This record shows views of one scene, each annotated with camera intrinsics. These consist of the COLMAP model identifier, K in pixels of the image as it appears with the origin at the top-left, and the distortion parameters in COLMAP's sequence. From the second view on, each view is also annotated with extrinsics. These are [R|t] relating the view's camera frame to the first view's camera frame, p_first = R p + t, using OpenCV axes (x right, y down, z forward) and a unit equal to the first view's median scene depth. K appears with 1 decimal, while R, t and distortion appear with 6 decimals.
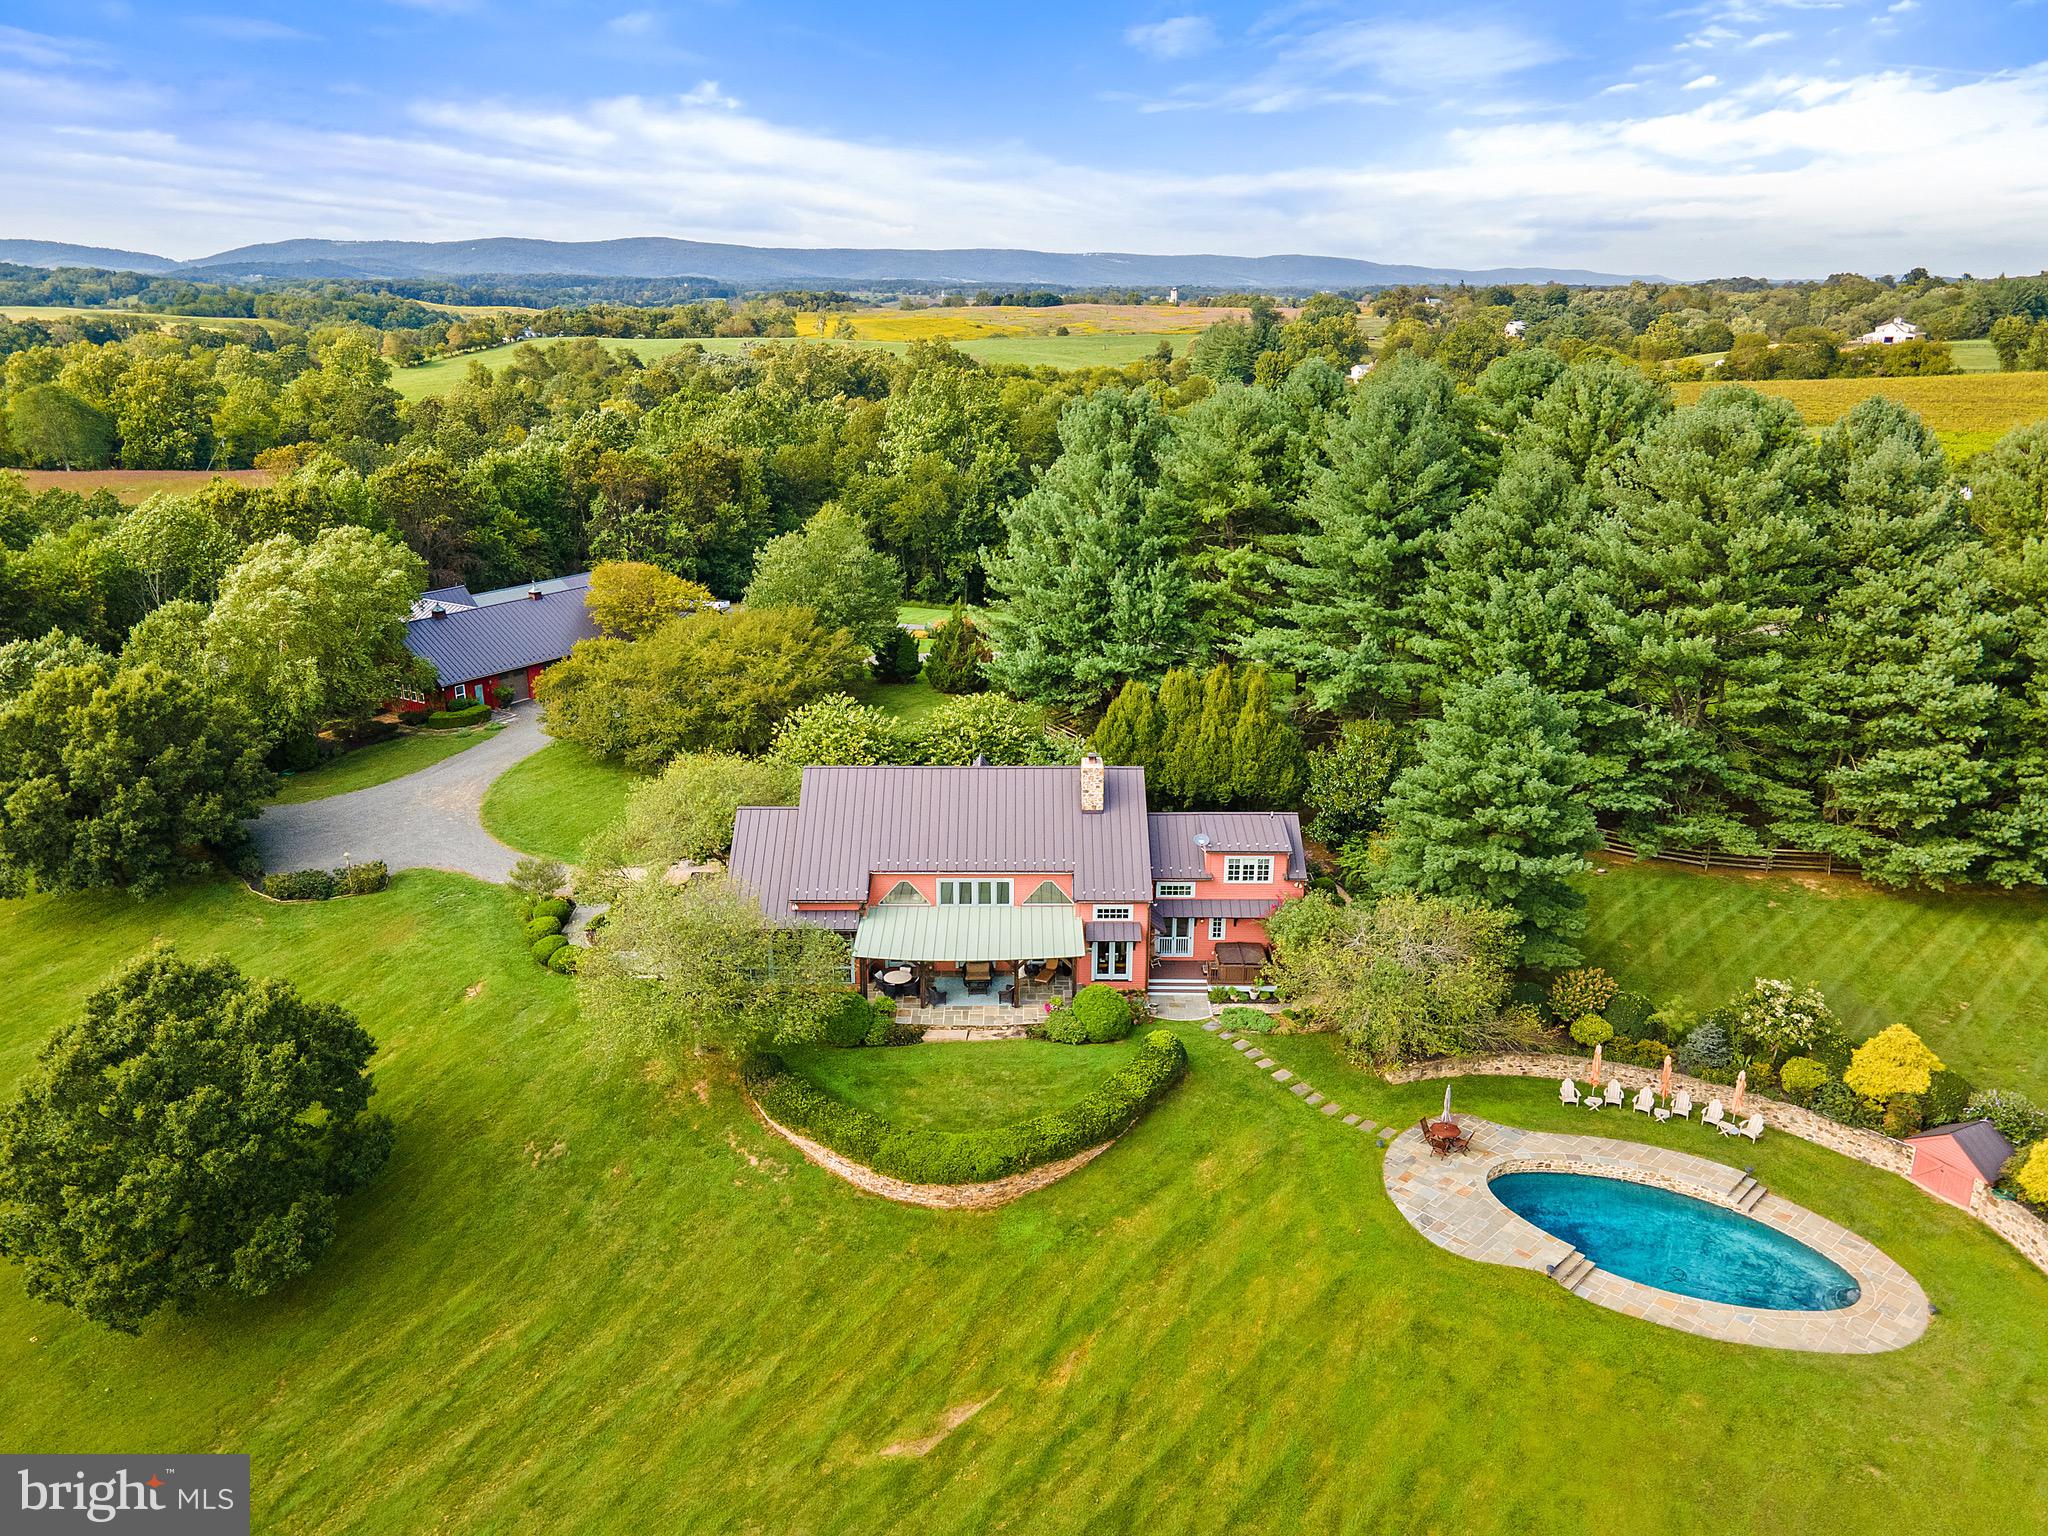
lens RADIAL K [[1544.8, 0, 1033.3], [0, 1544.8, 768.0], [0, 0, 1]] dist [0.069985, -0.000951]
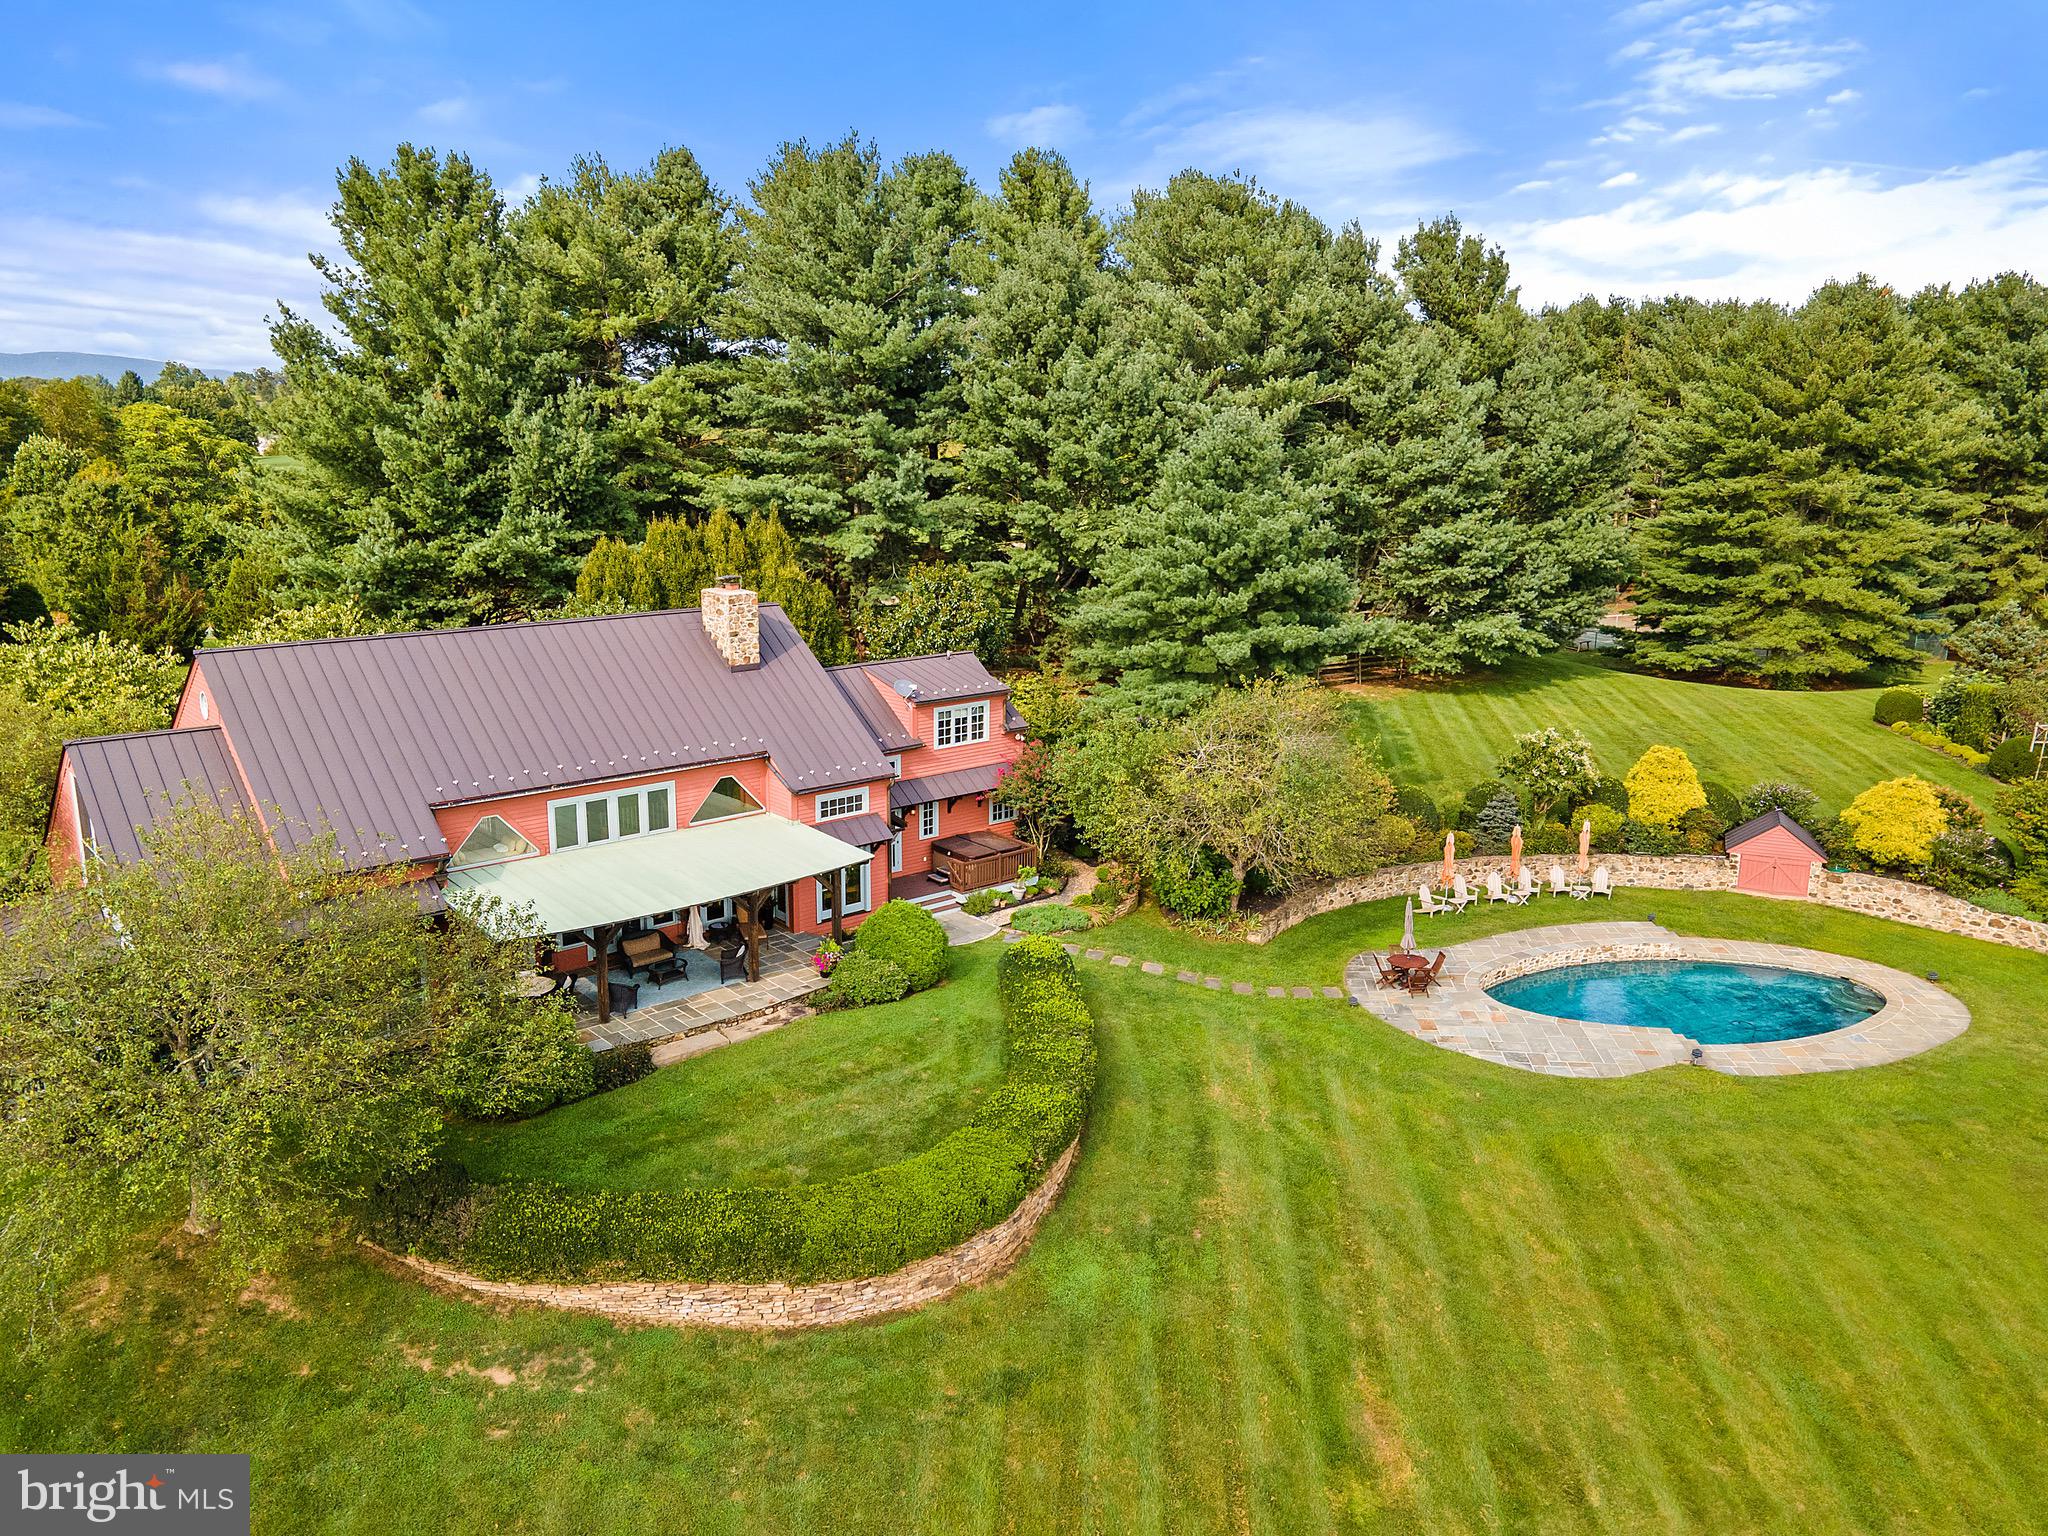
lens RADIAL K [[1544.8, 0, 1033.3], [0, 1544.8, 768.0], [0, 0, 1]] dist [0.069985, -0.000951]
pose [[0.764422, -0.150841, 0.626823, -0.278147], [0.196682, 0.980460, -0.003915, 0.095698], [-0.613984, 0.126277, 0.779152, 0.453282]]
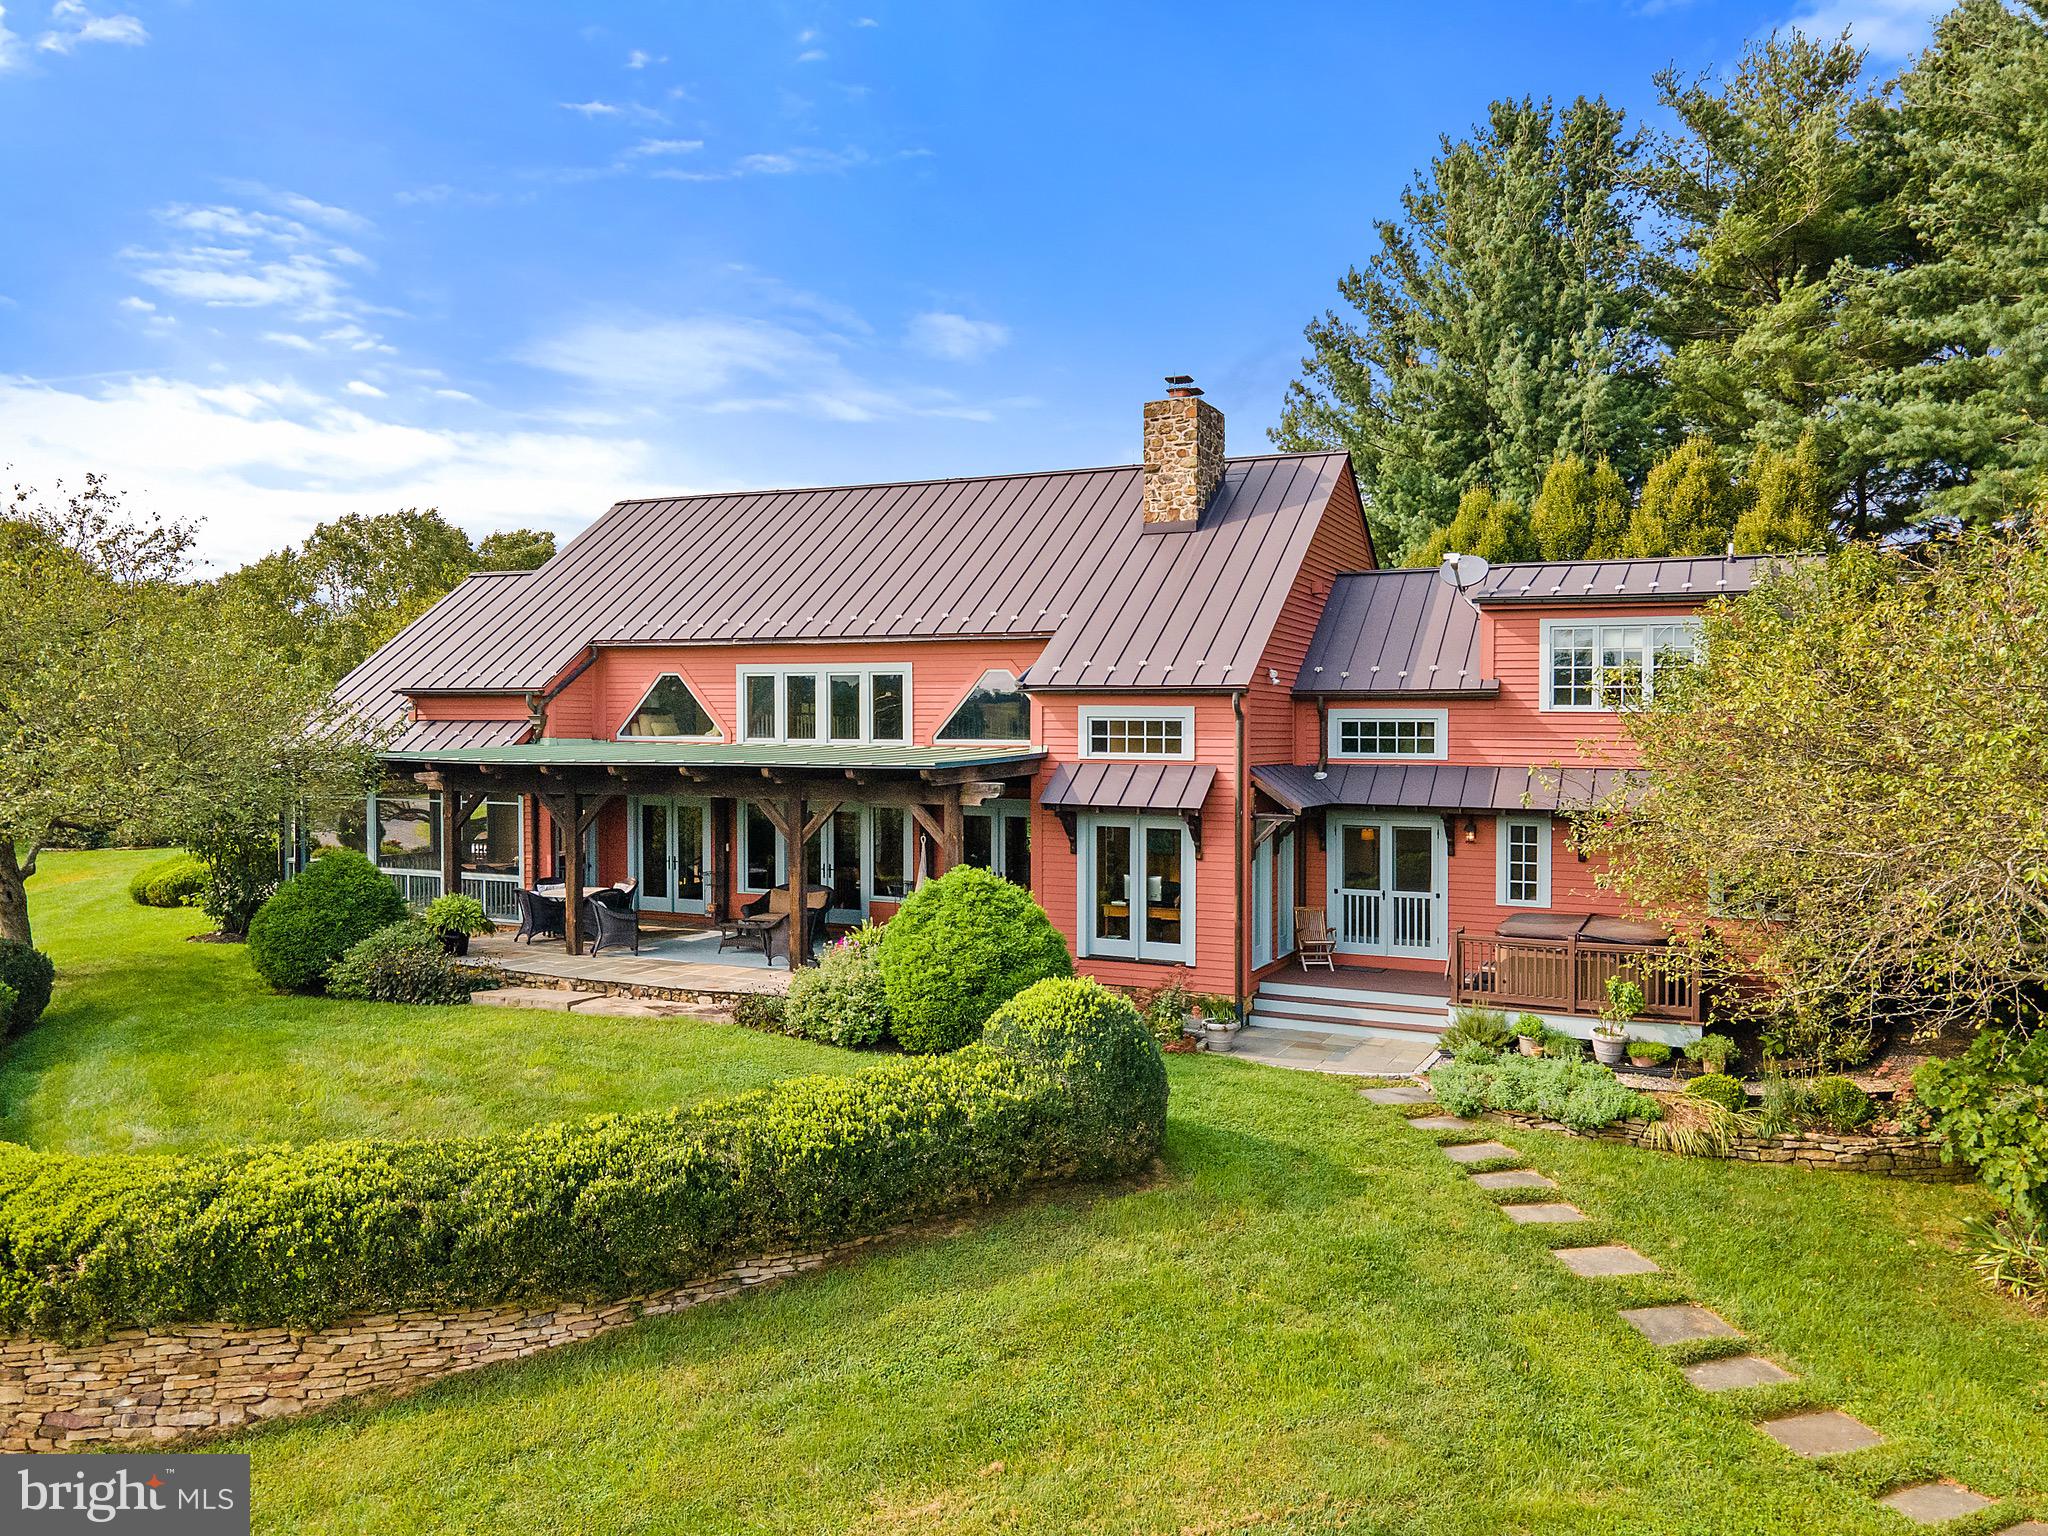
lens RADIAL K [[1554.5, 0, 997.0], [0, 1554.5, 705.5], [0, 0, 1]] dist [0.002006, 0.000052]
pose [[0.893680, -0.007217, -0.448647, 0.170521], [-0.139441, 0.945897, -0.292976, 0.185966], [0.426488, 0.324387, 0.844323, 0.699967]]
